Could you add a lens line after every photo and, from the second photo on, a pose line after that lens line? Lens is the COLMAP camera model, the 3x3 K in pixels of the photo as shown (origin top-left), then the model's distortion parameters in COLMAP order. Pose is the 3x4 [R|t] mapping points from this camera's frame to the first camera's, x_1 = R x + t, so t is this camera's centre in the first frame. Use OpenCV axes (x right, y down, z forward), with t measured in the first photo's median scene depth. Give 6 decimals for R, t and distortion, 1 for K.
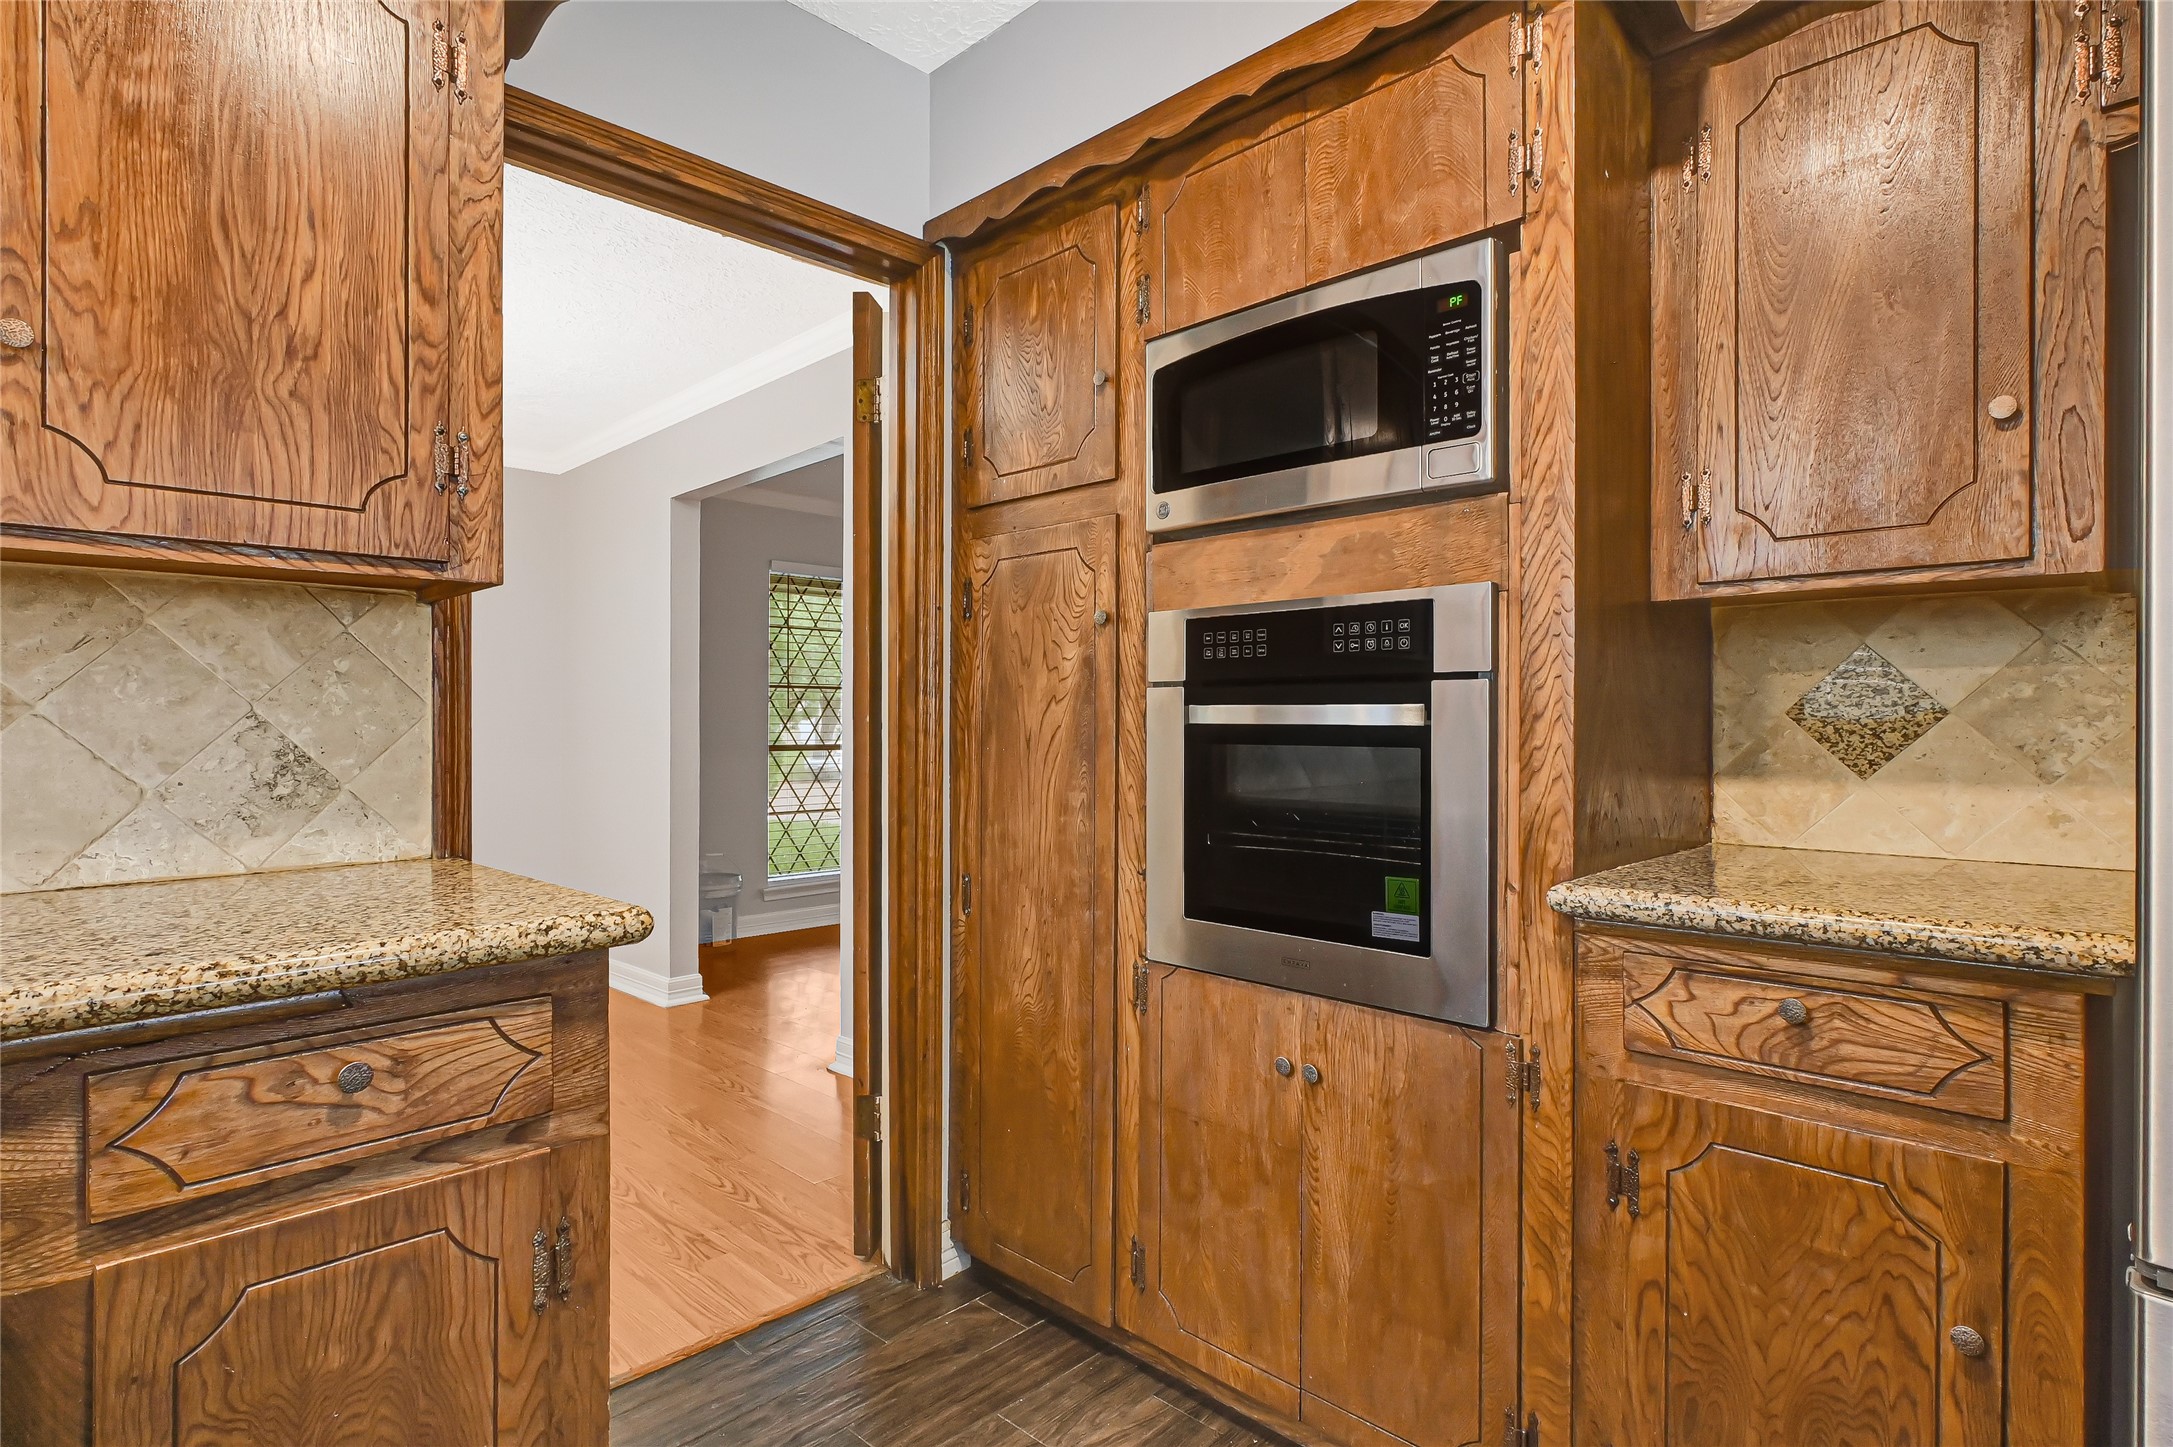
lens RADIAL K [[1107.4, 0, 1086.5], [0, 1107.4, 723.5], [0, 0, 1]] dist [0.000718, 0.000229]
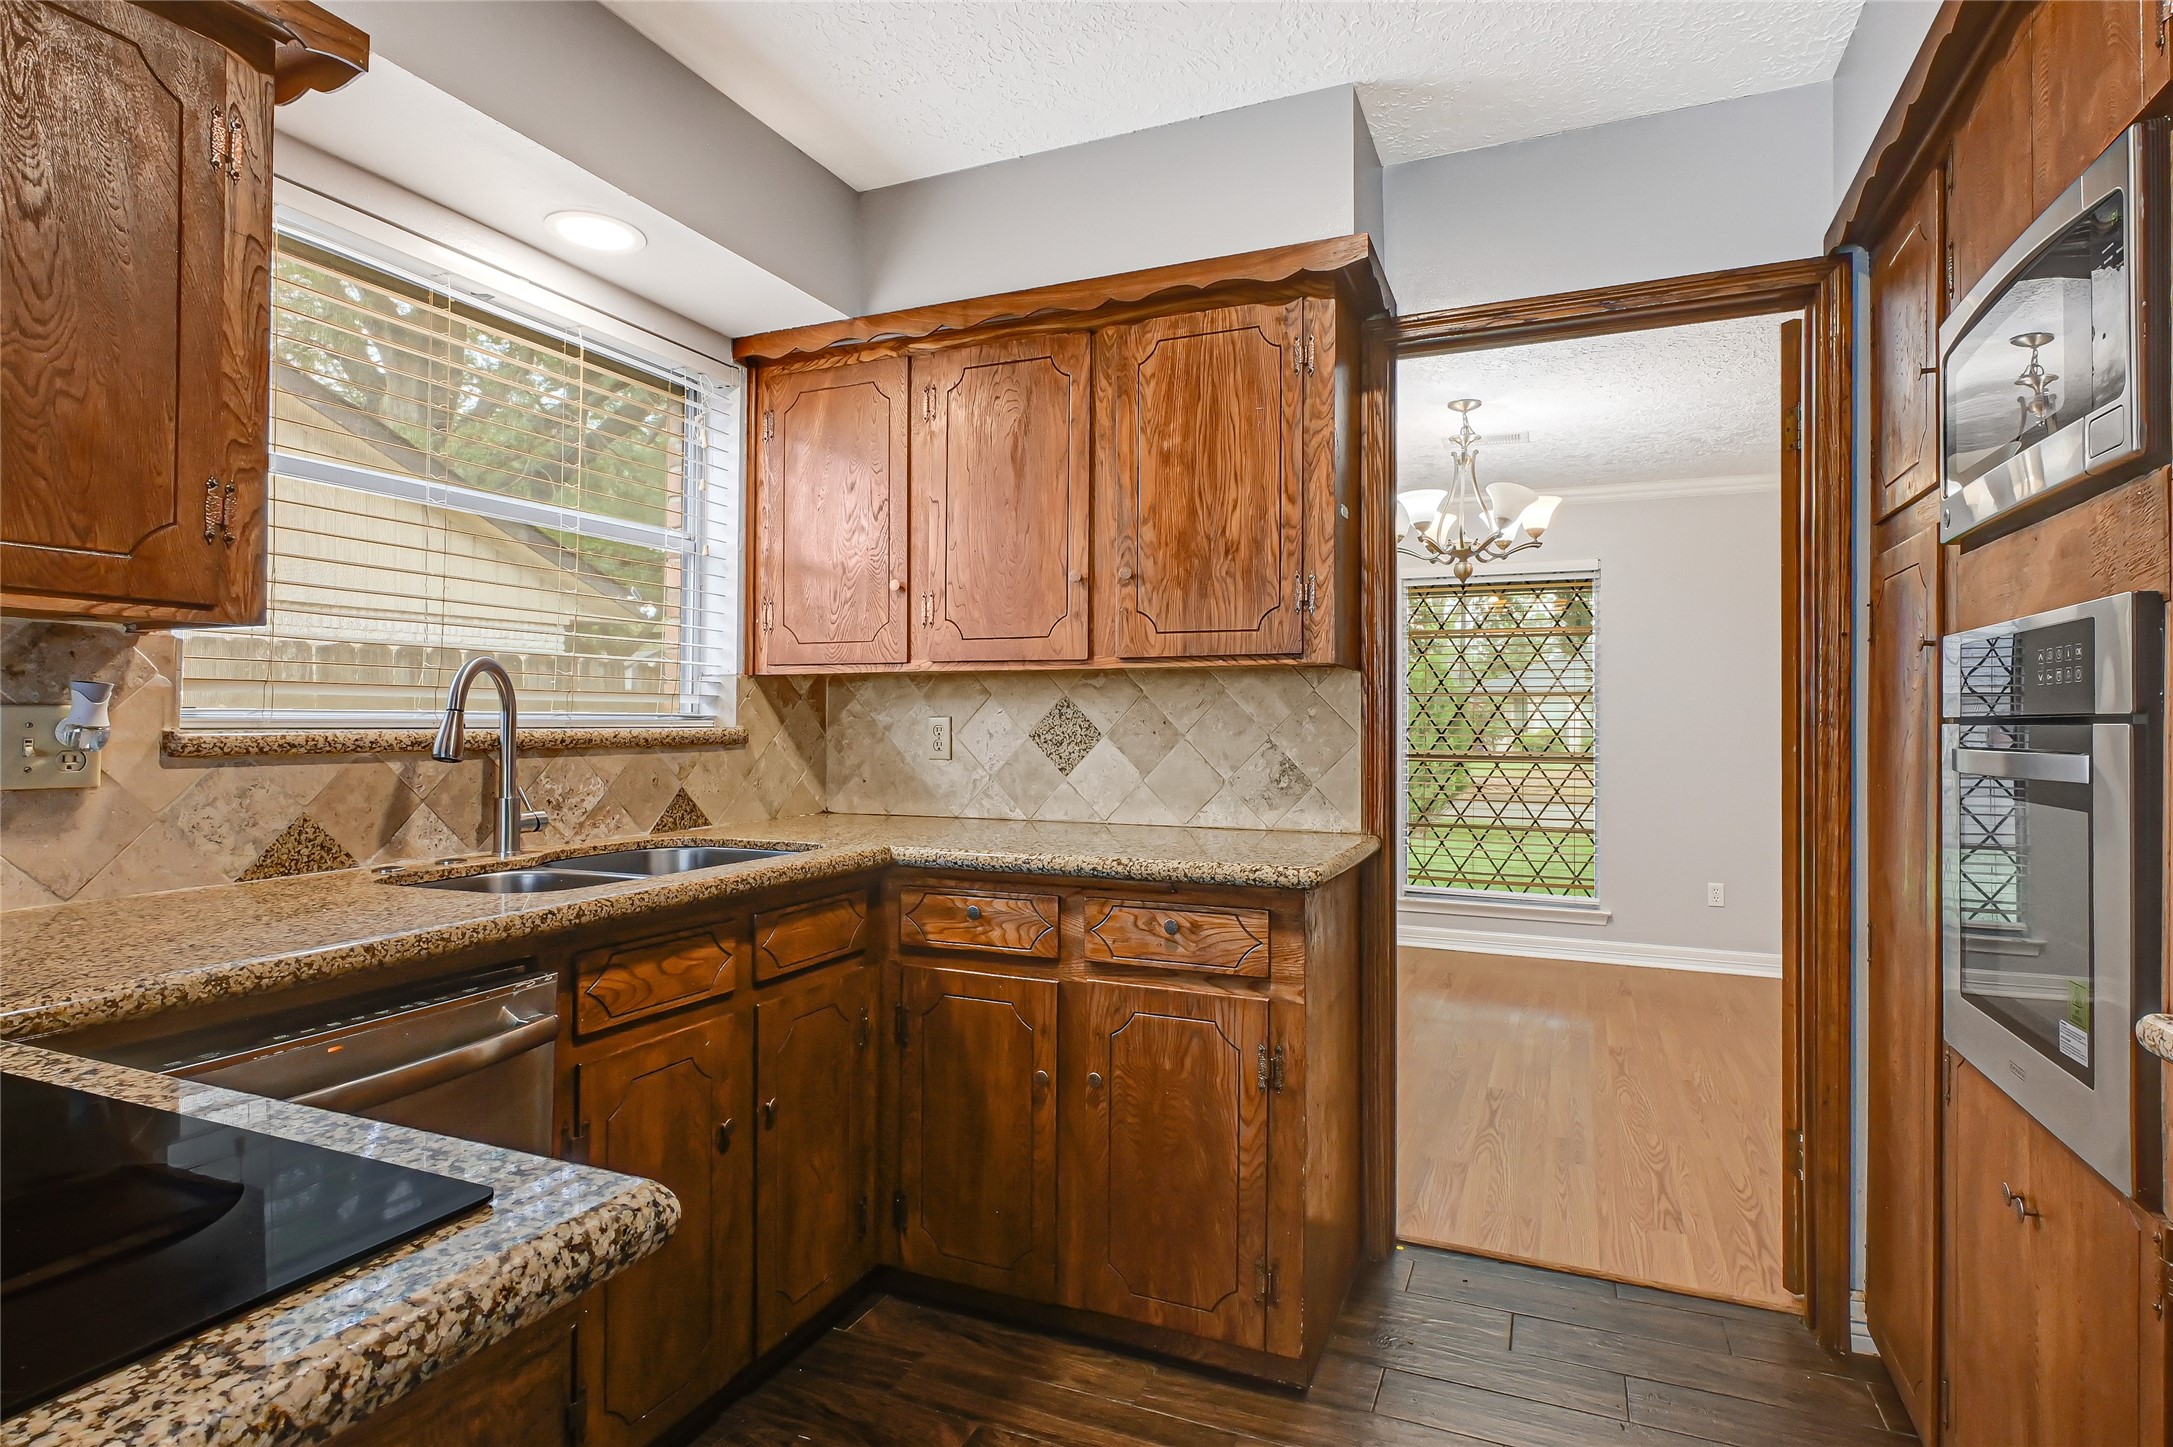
lens RADIAL K [[1115.0, 0, 1082.0], [0, 1115.0, 716.3], [0, 0, 1]] dist [-0.000190, 0.000347]
pose [[0.356502, -0.000246, -0.934294, 0.894208], [-0.007846, 0.999964, -0.003257, -0.043152], [0.934261, 0.008491, 0.356488, 0.090596]]
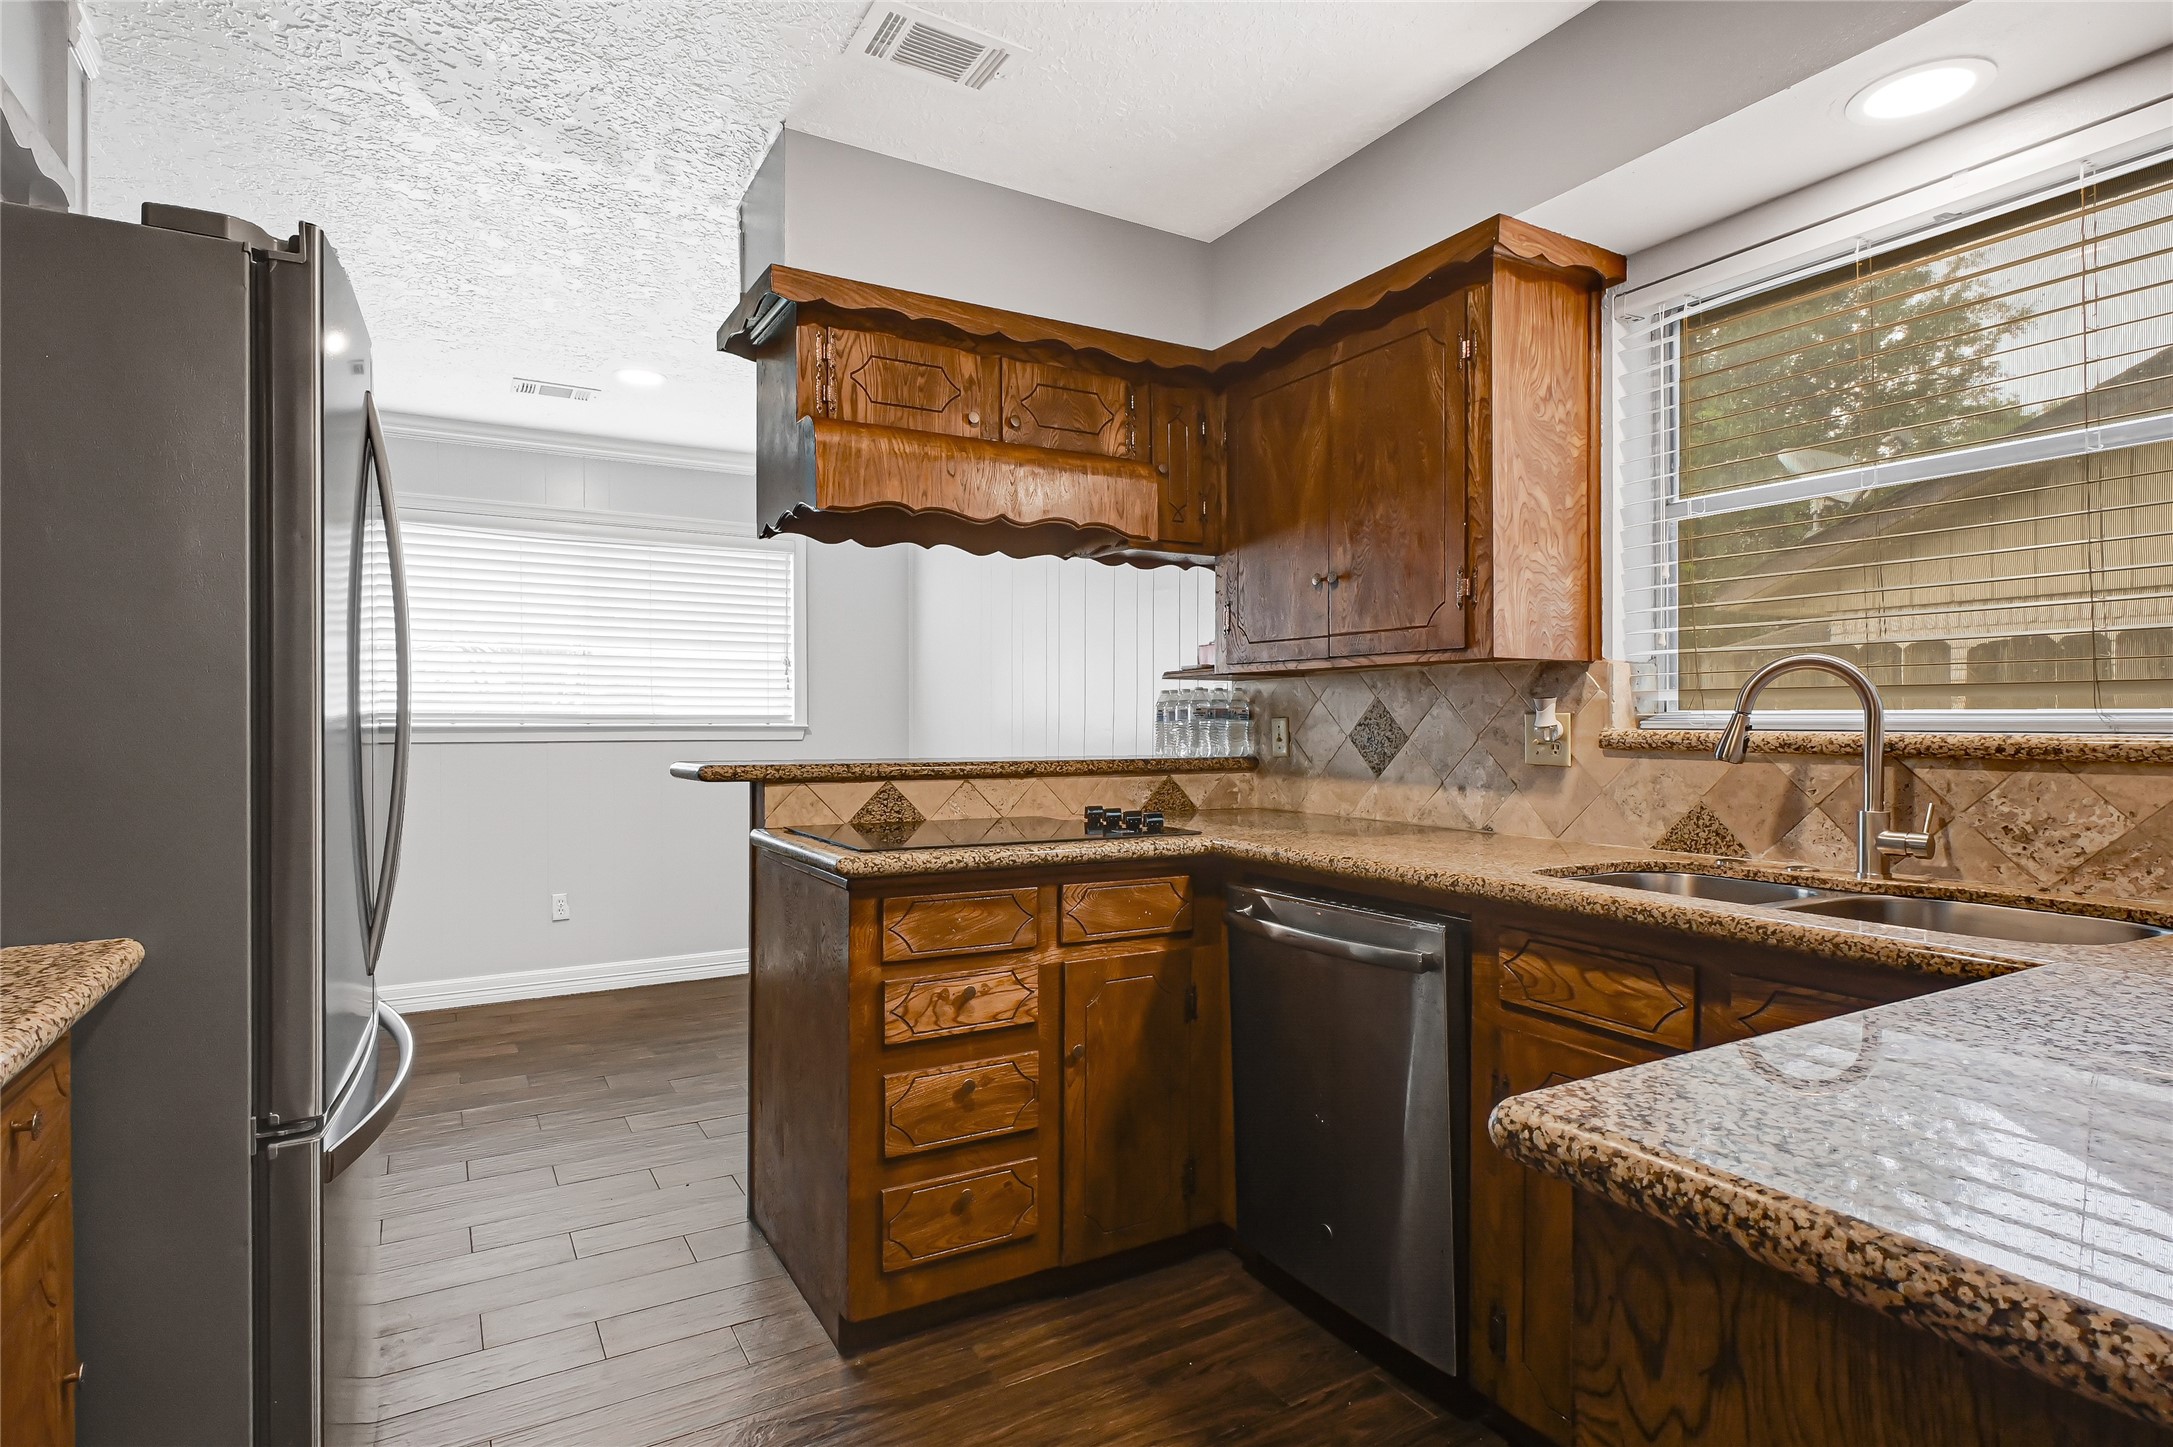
lens RADIAL K [[1115.0, 0, 1082.0], [0, 1115.0, 716.3], [0, 0, 1]] dist [-0.000190, 0.000347]
pose [[-0.963757, 0.001818, 0.266774, -0.329620], [0.001059, 0.999995, -0.002990, -0.039761], [-0.266778, -0.002599, -0.963754, 1.500563]]
